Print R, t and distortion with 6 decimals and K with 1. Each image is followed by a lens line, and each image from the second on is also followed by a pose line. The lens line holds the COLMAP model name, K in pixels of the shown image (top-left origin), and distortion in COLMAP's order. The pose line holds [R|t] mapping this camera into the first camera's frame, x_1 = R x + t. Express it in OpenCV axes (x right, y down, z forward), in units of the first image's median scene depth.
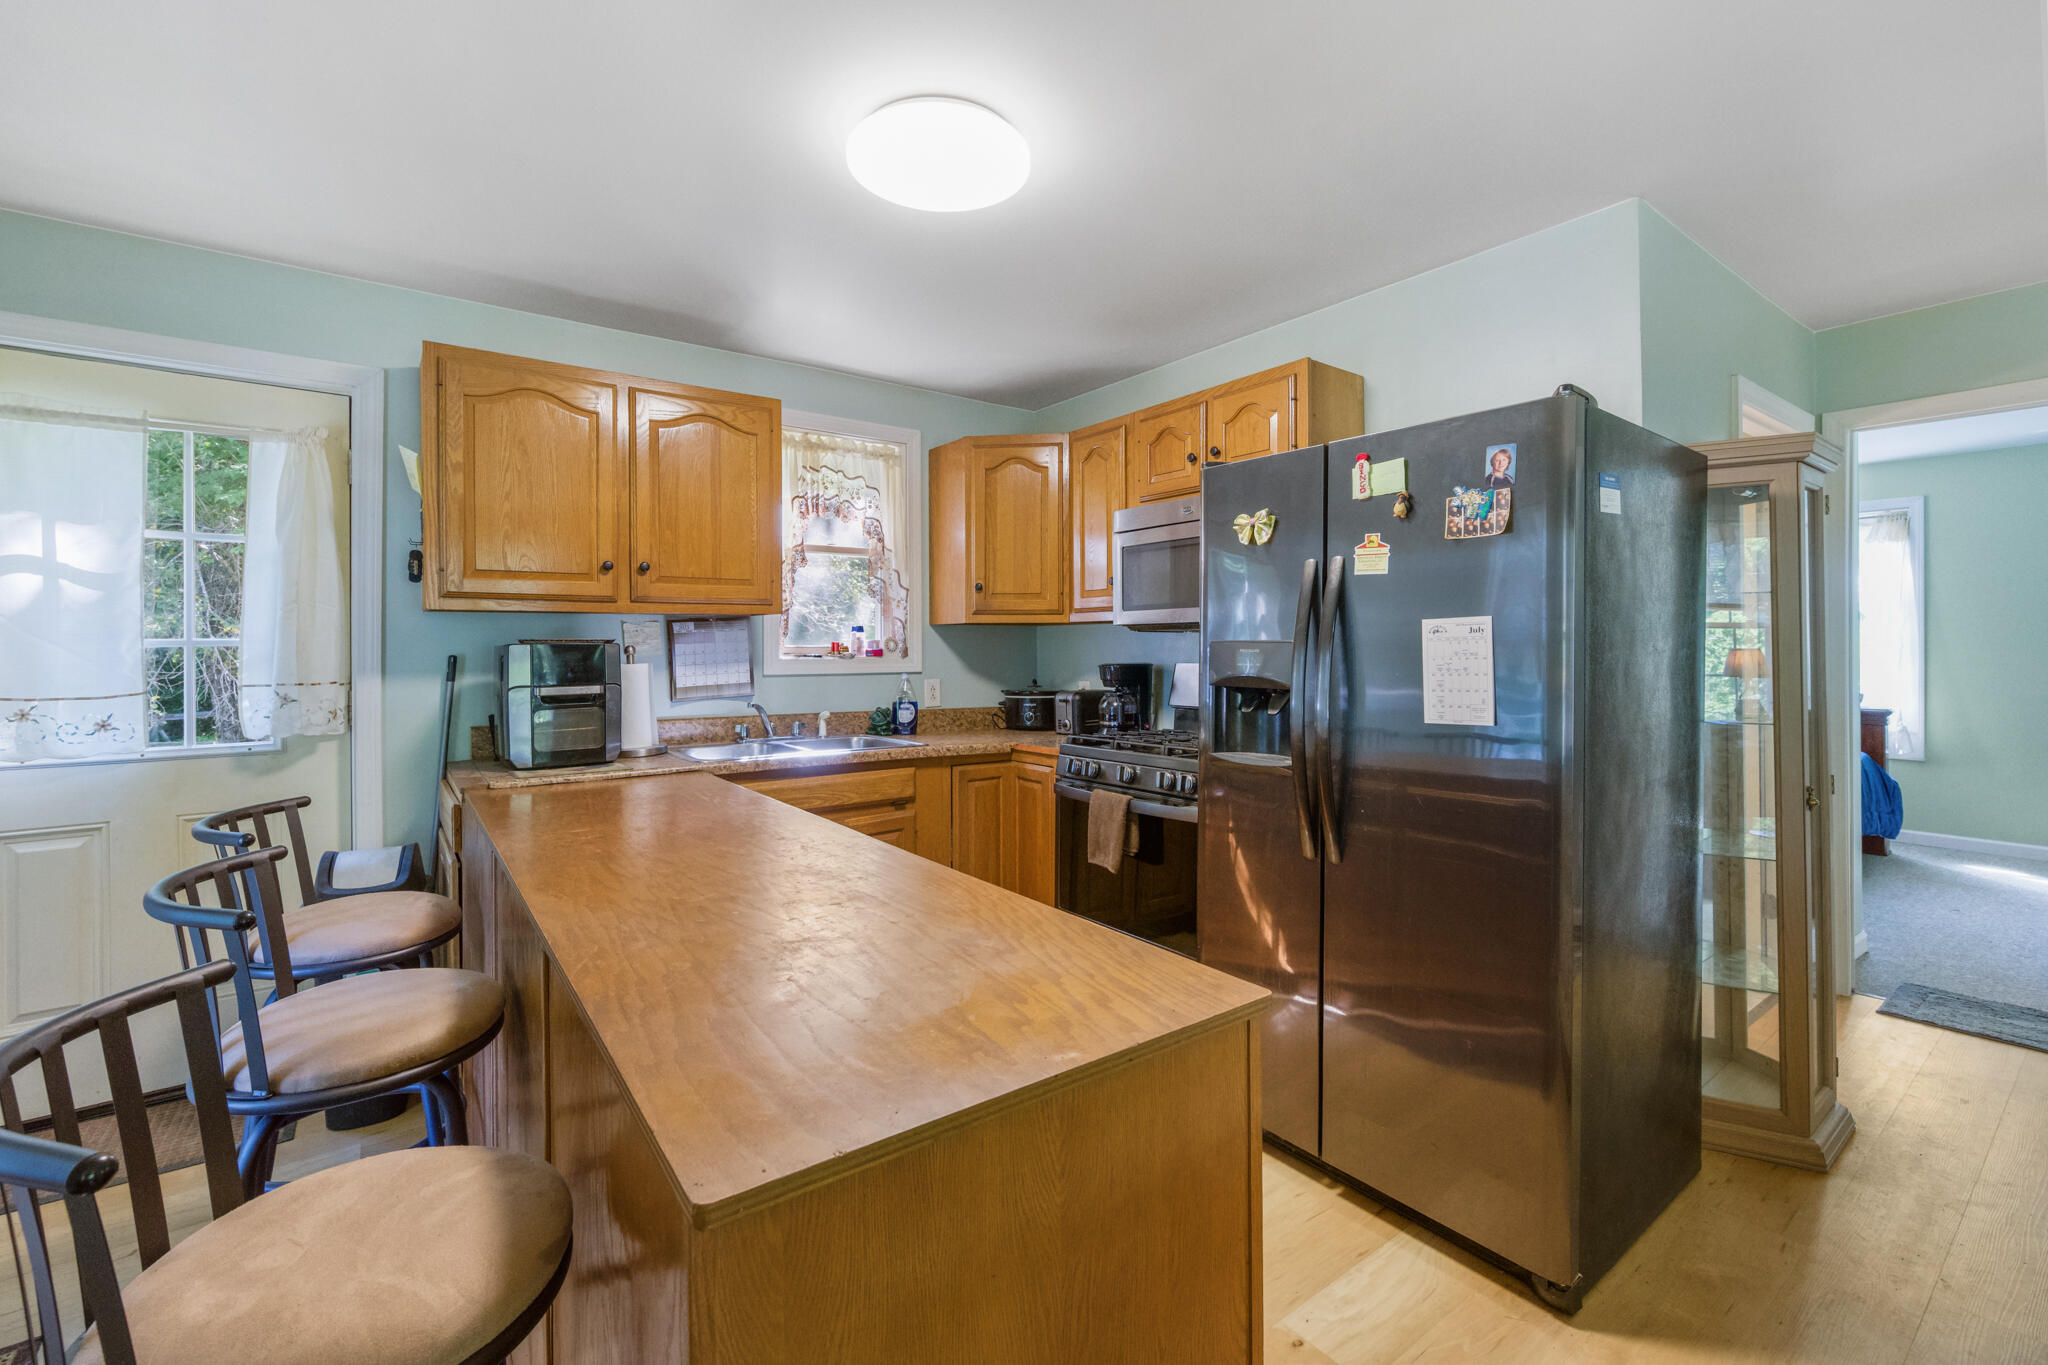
lens RADIAL K [[883.3, 0, 1016.1], [0, 883.3, 652.7], [0, 0, 1]] dist [-0.000732, -0.000314]
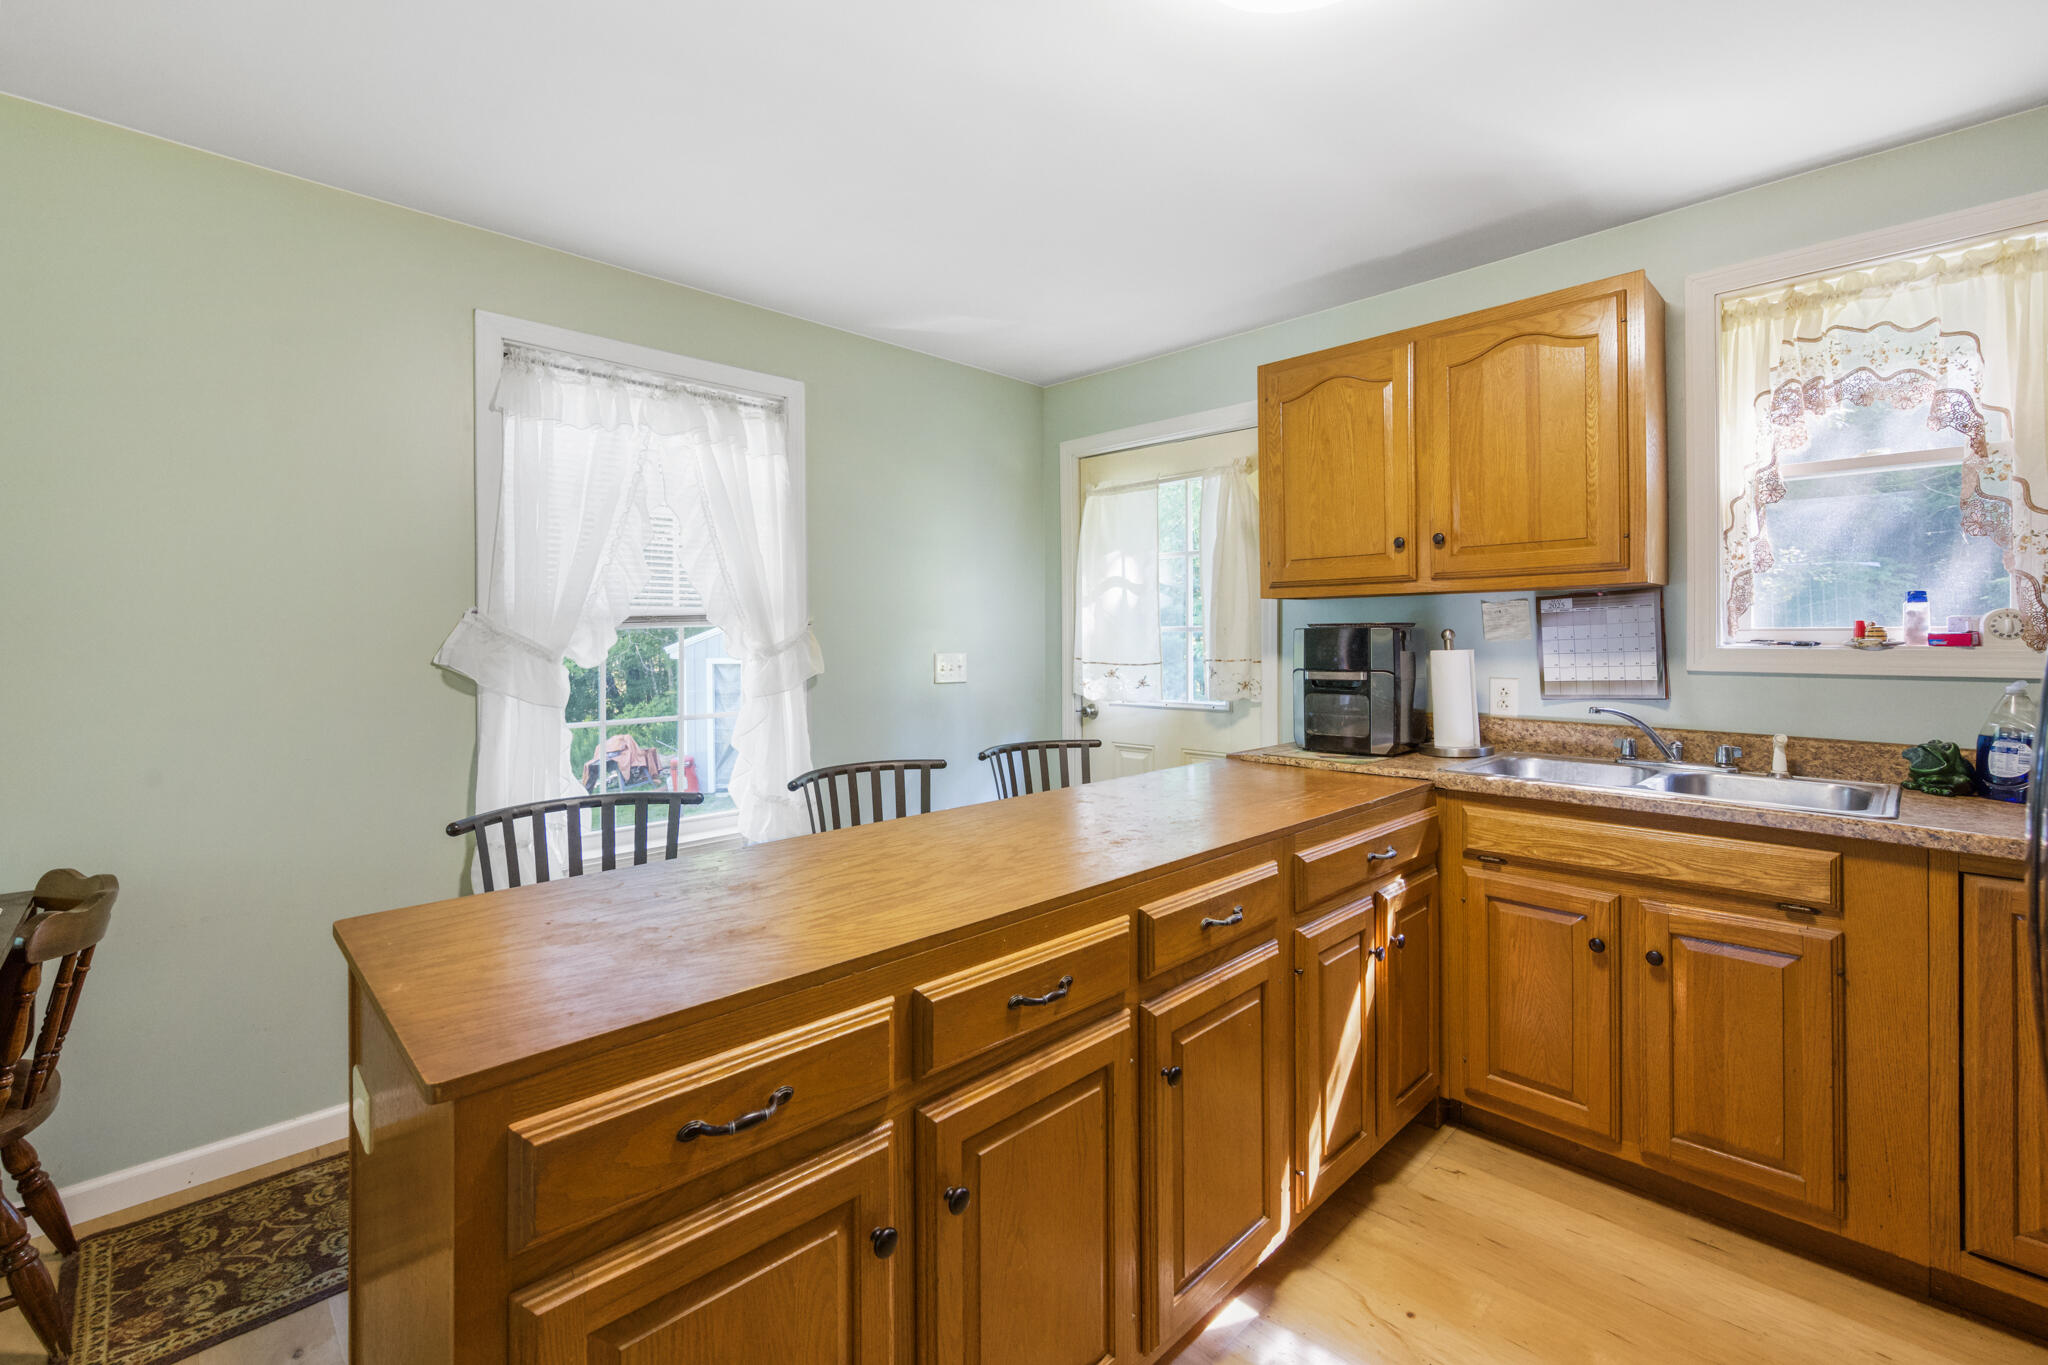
lens RADIAL K [[881.5, 0, 1025.6], [0, 881.5, 636.7], [0, 0, 1]] dist [-0.001010, 0.000713]
pose [[0.140829, 0.004476, -0.990024, 0.362006], [-0.002329, 0.999989, 0.004190, -0.003199], [0.990031, 0.001715, 0.140838, 0.452376]]
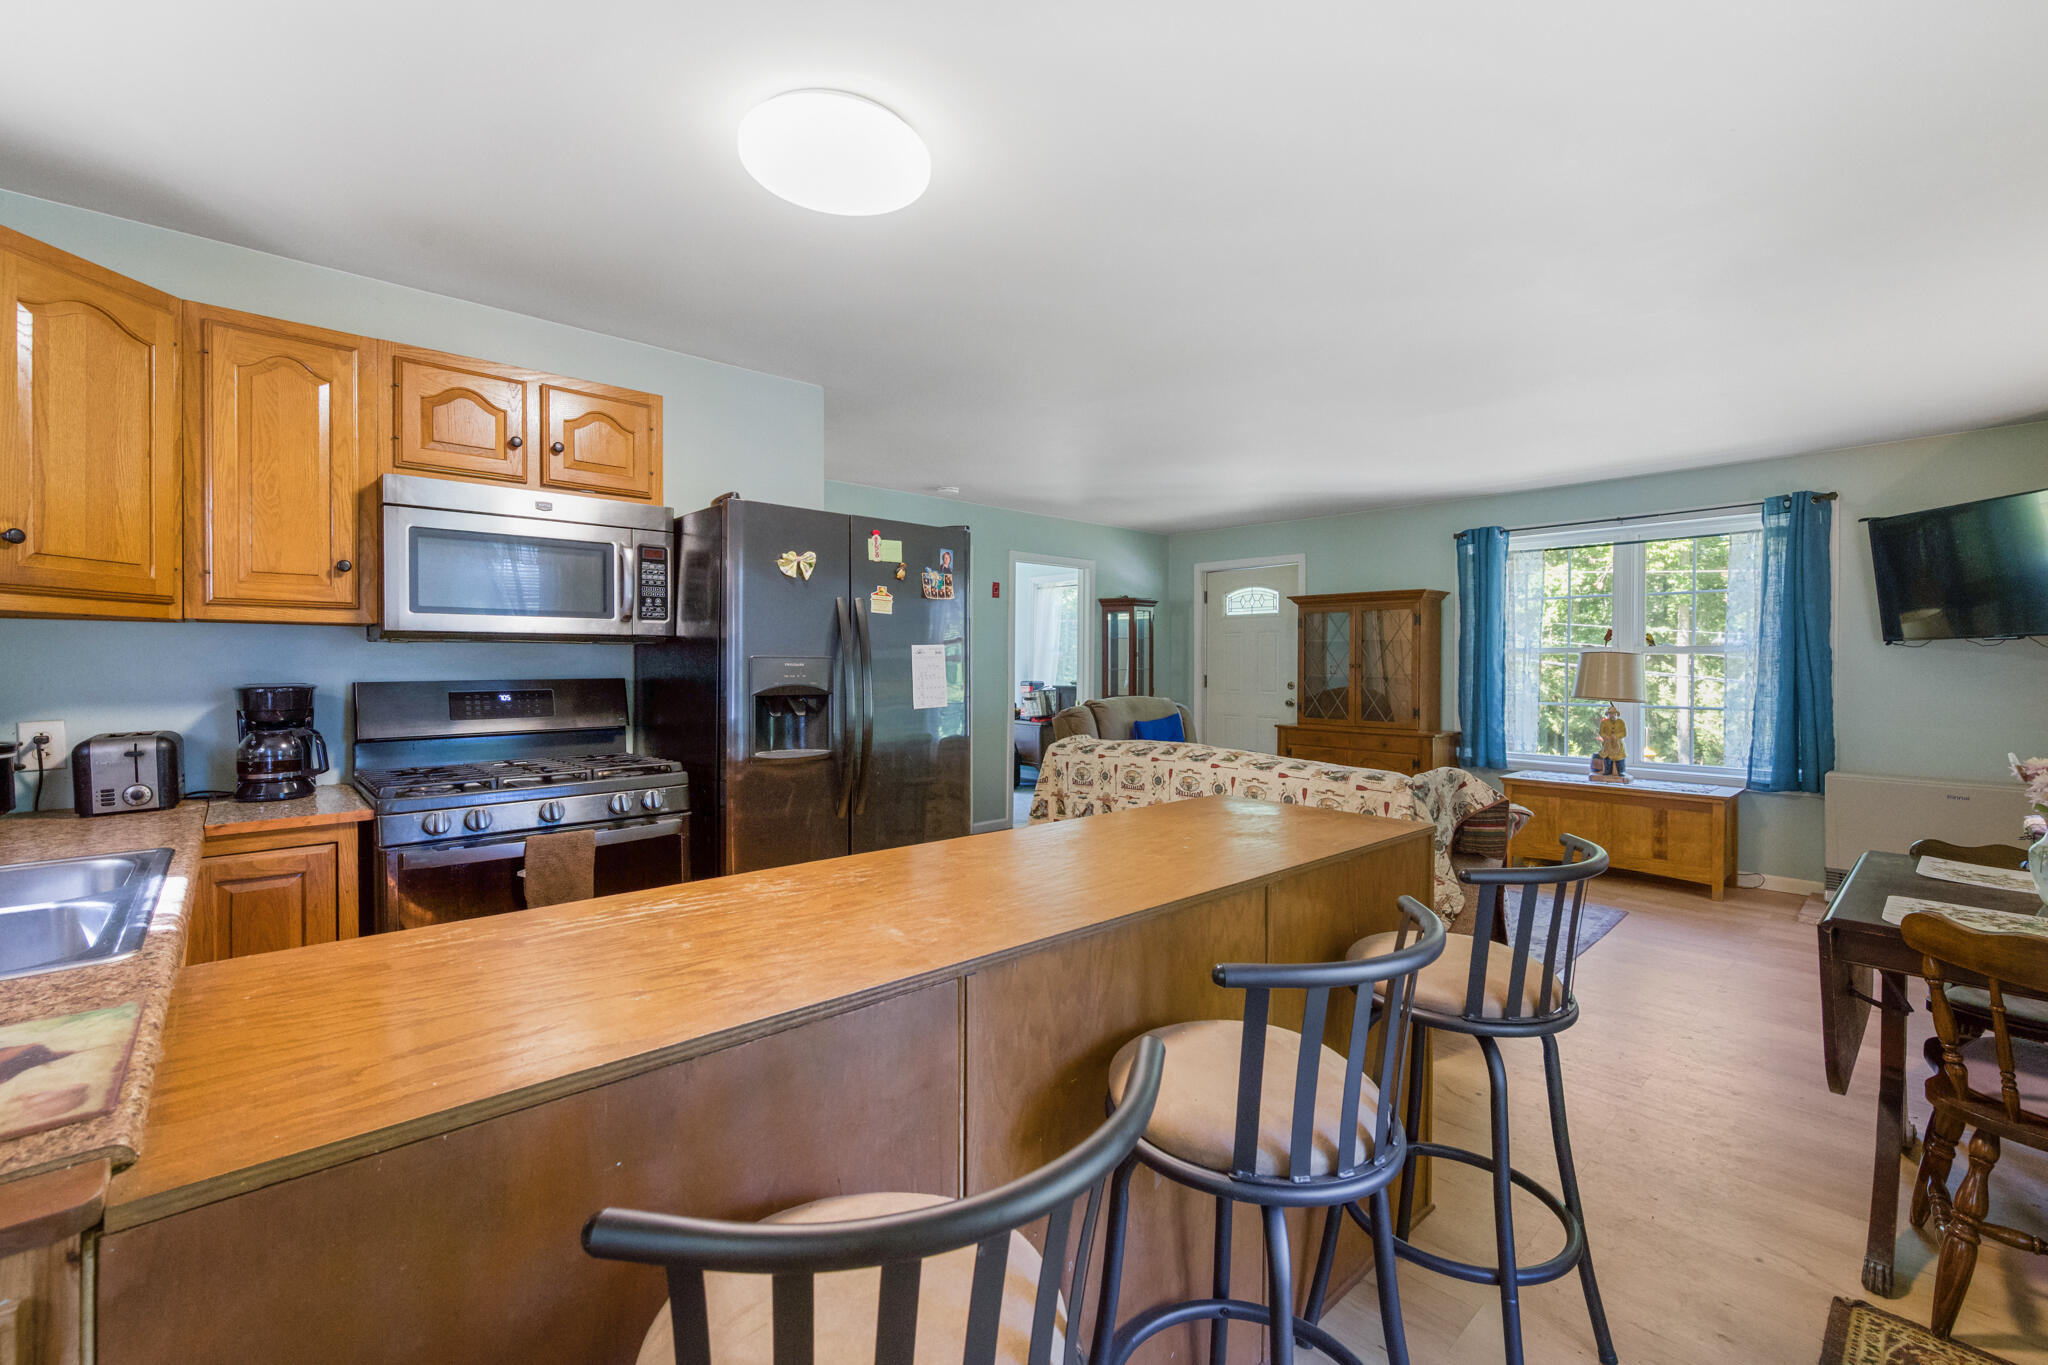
lens RADIAL K [[883.3, 0, 1016.1], [0, 883.3, 652.7], [0, 0, 1]] dist [-0.000732, -0.000314]
pose [[-0.103972, 0.017561, 0.994425, -0.718038], [0.007186, 0.999831, -0.016905, 0.003159], [-0.994554, 0.005388, -0.104081, 0.604655]]
